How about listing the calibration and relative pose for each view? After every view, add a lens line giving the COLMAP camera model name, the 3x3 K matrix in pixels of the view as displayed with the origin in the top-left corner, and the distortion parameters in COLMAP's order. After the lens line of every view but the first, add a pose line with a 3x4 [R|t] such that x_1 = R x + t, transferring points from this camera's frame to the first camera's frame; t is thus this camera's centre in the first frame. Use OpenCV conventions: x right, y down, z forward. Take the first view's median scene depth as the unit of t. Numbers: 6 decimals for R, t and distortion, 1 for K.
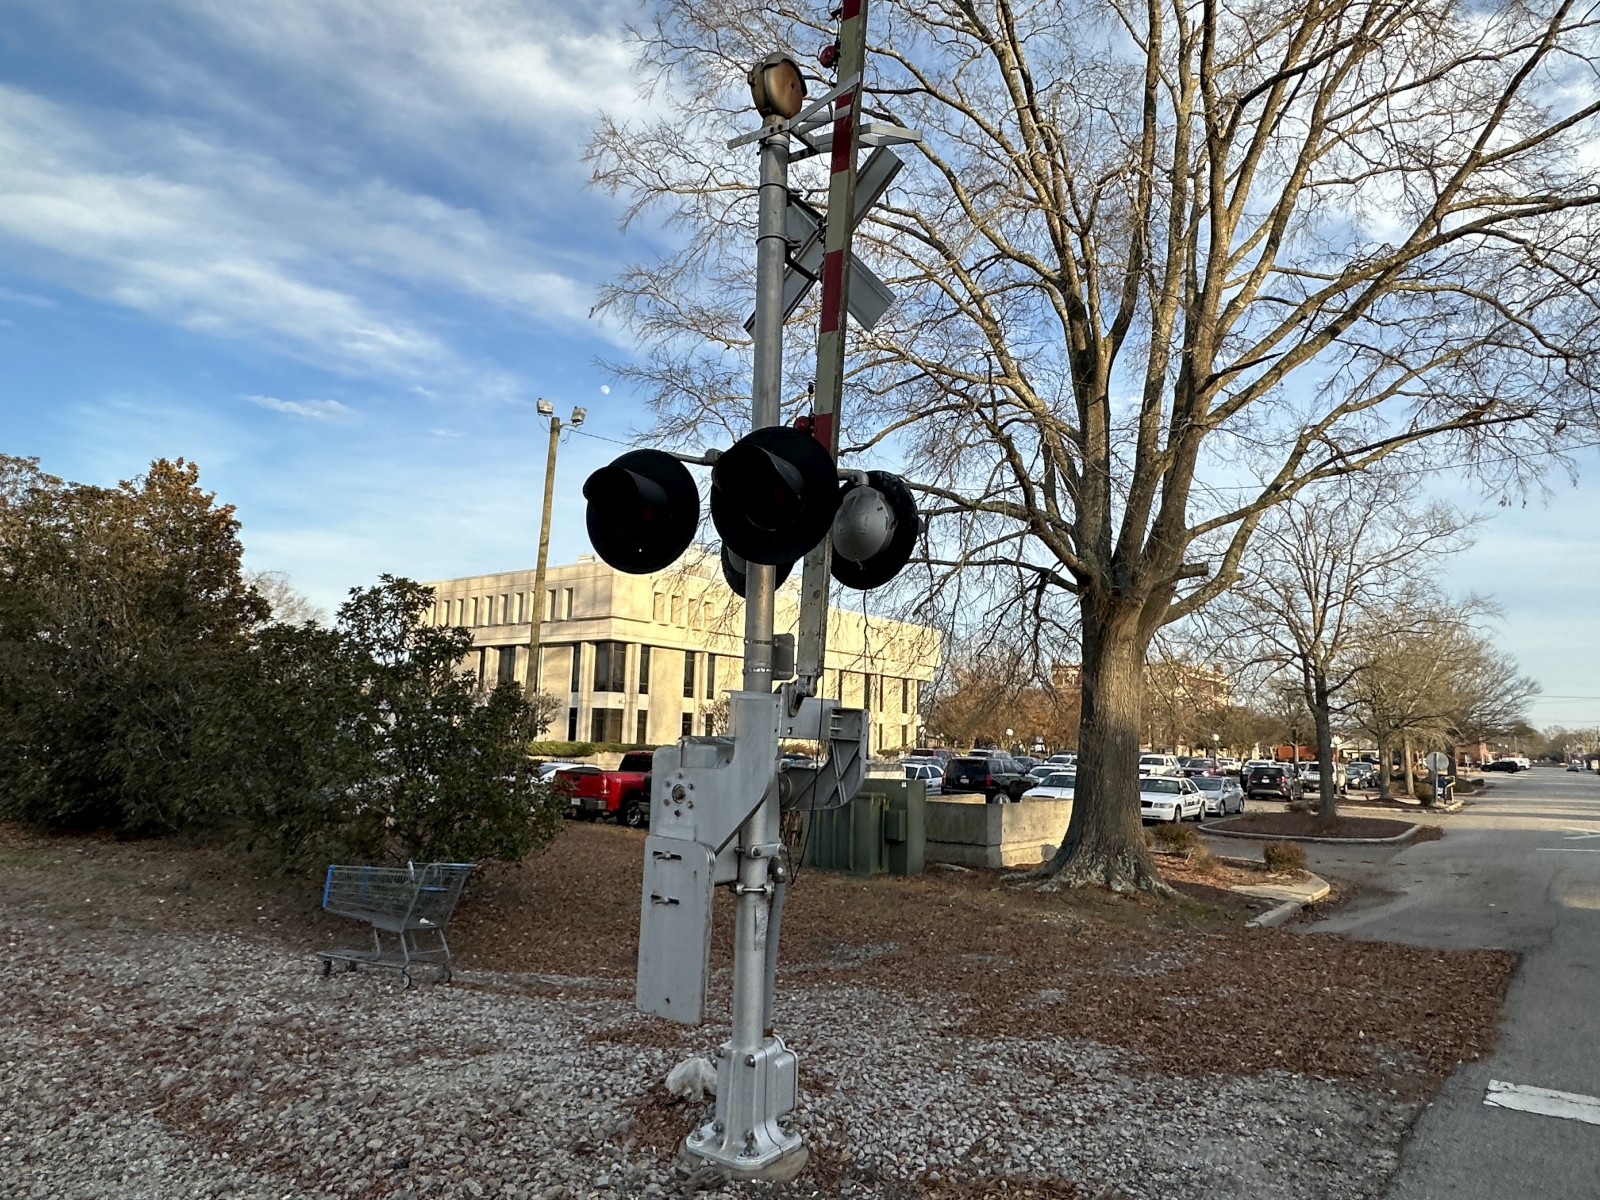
lens RADIAL K [[1004.4, 0, 795.2], [0, 1004.4, 606.4], [0, 0, 1]] dist [-0.005623, 0.002180]
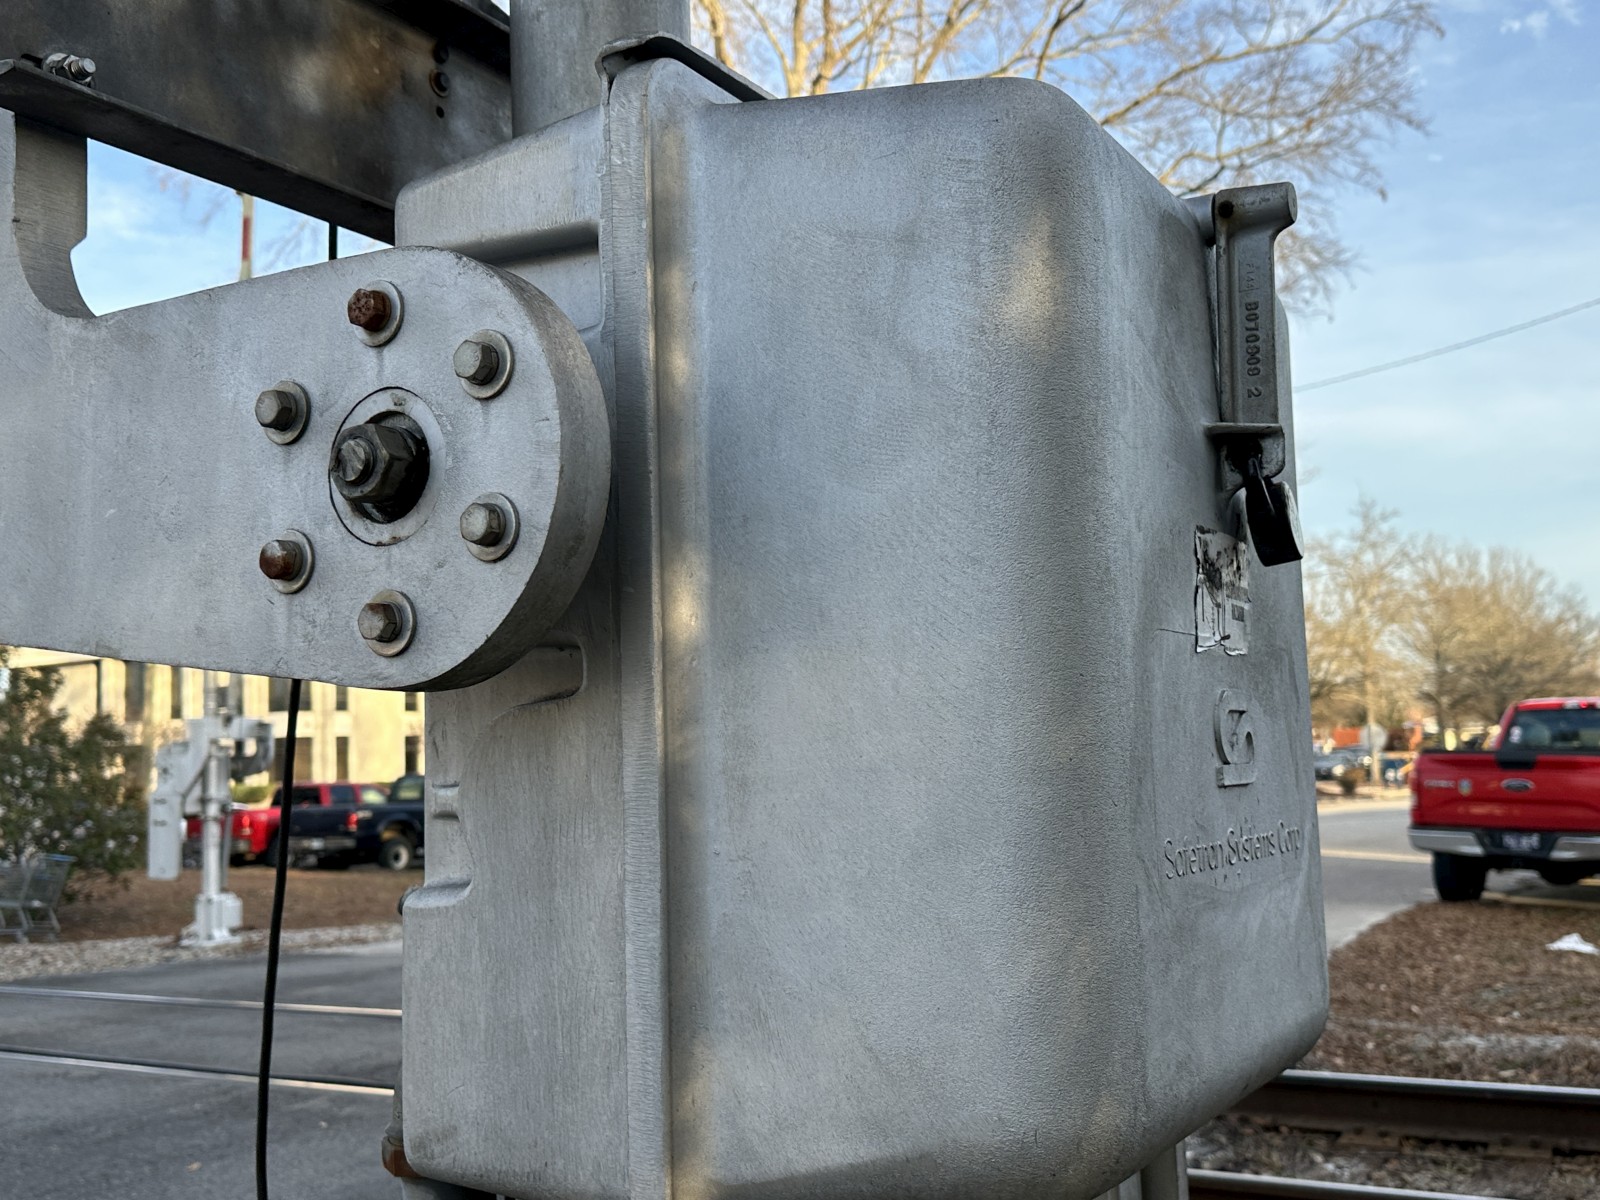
lens RADIAL K [[1625.7, 0, 799.8], [0, 1625.7, 600.6], [0, 0, 1]] dist [0.019676, 0.014167]
pose [[0.993435, -0.055935, 0.099795, 0.438830], [0.052692, 0.998003, 0.034848, -0.103031], [-0.101545, -0.029361, 0.994398, -1.232743]]
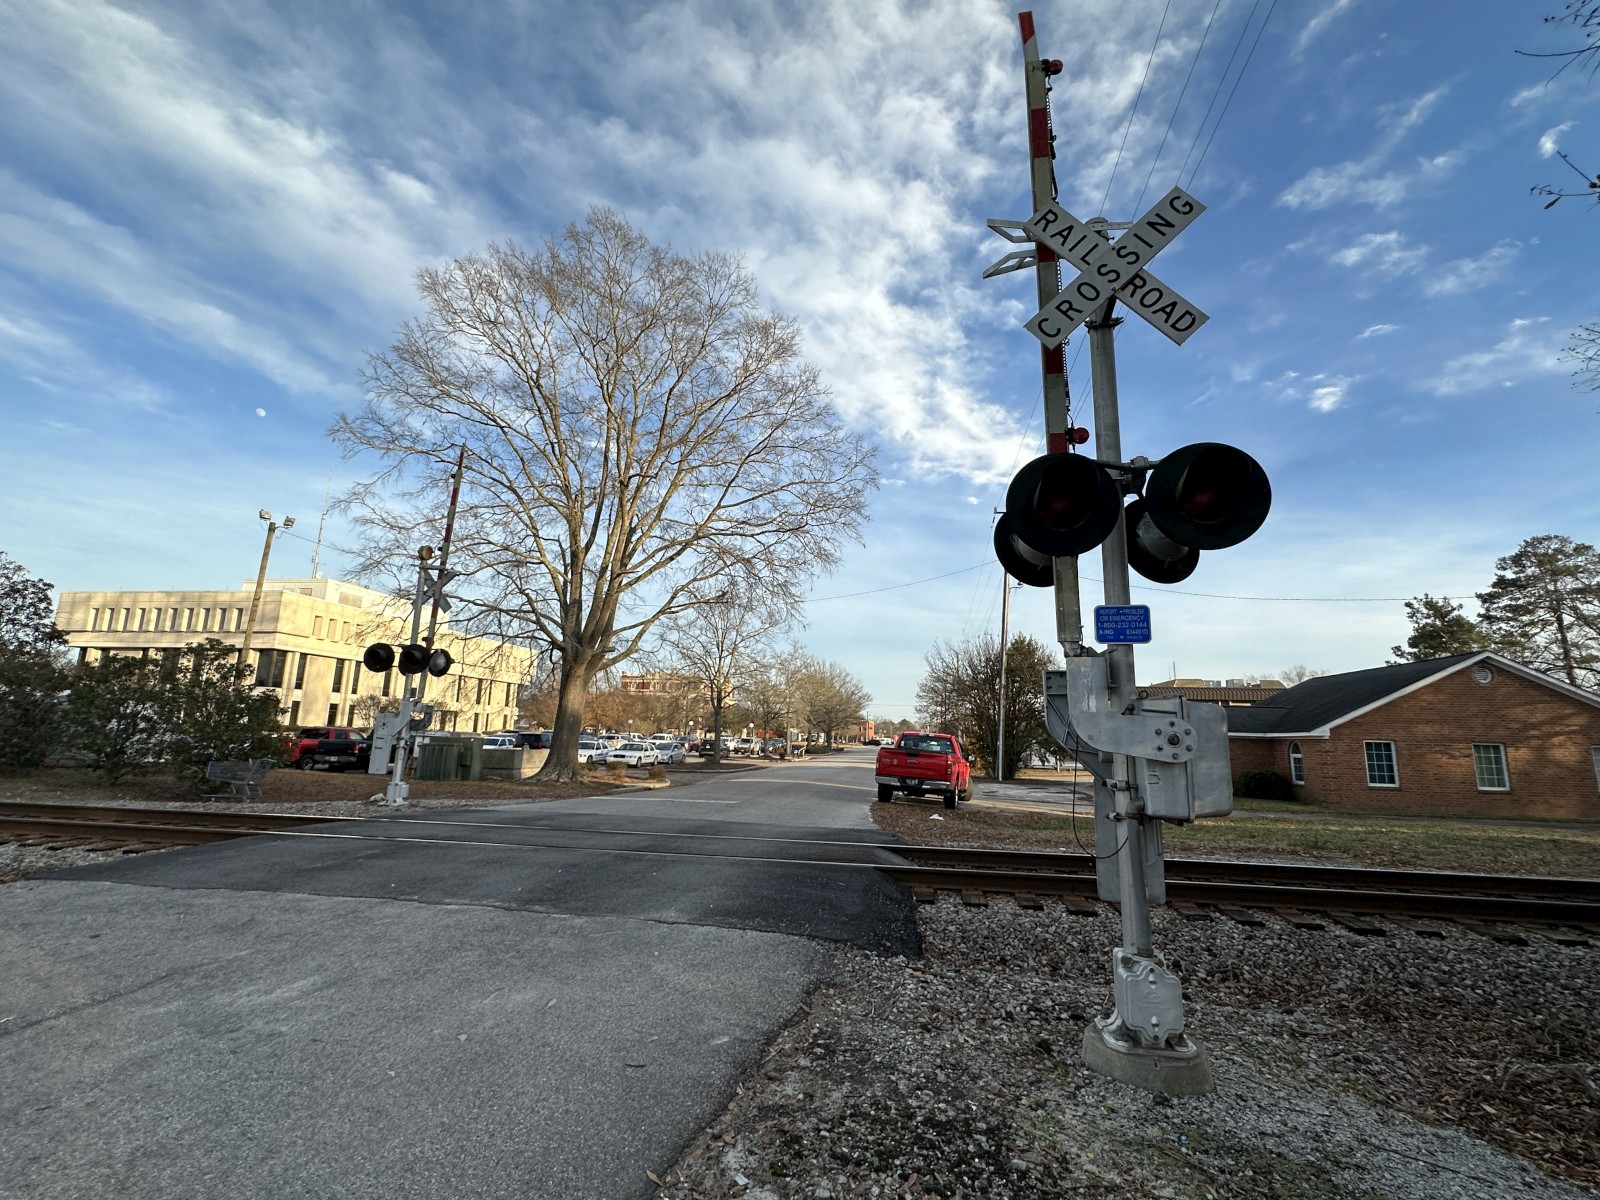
lens RADIAL K [[716.2, 0, 801.3], [0, 716.2, 599.4], [0, 0, 1]] dist [-0.001491, 0.000197]
pose [[0.886155, 0.083920, 0.455727, 0.015899], [-0.063528, 0.996180, -0.059914, -0.153851], [-0.459014, 0.024141, 0.888101, -1.417501]]
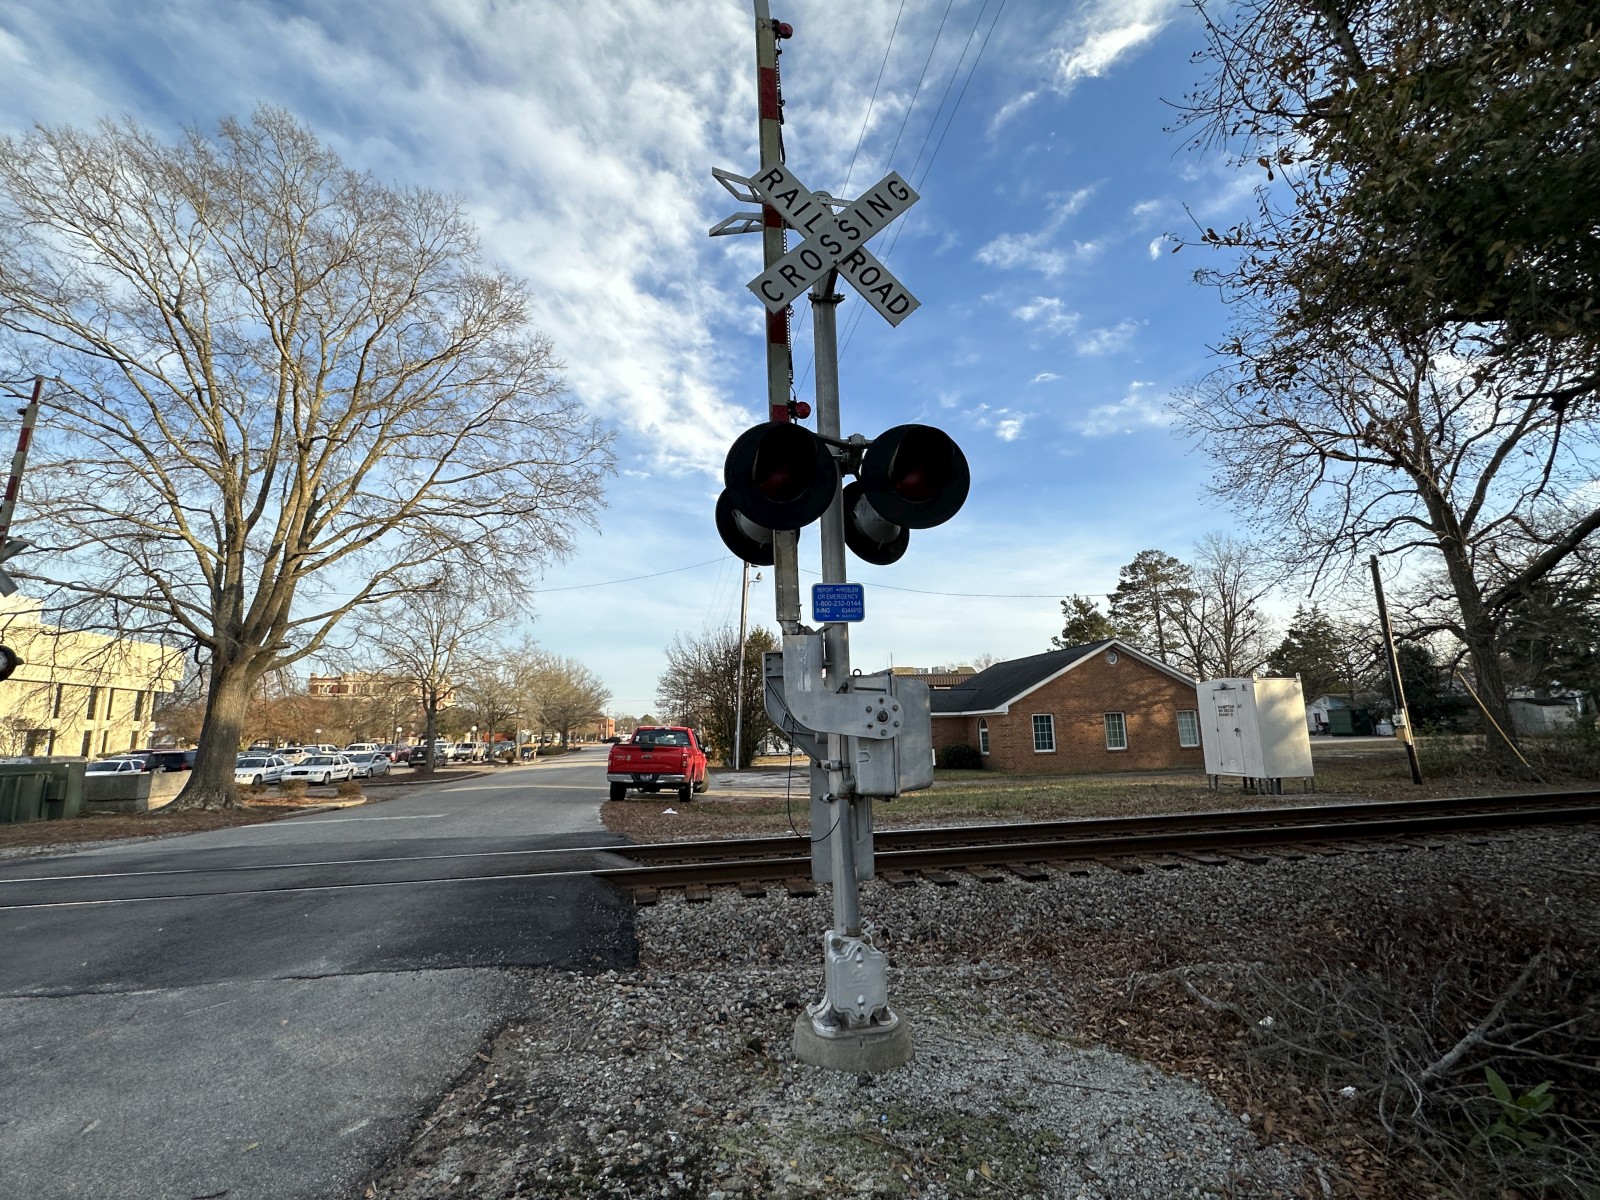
lens RADIAL K [[716.4, 0, 801.5], [0, 716.4, 601.4], [0, 0, 1]] dist [-0.001700, 0.000262]
pose [[0.672037, 0.087163, 0.735370, 0.062163], [-0.052397, 0.996157, -0.070189, -0.145890], [-0.738662, 0.008639, 0.674021, -1.390934]]
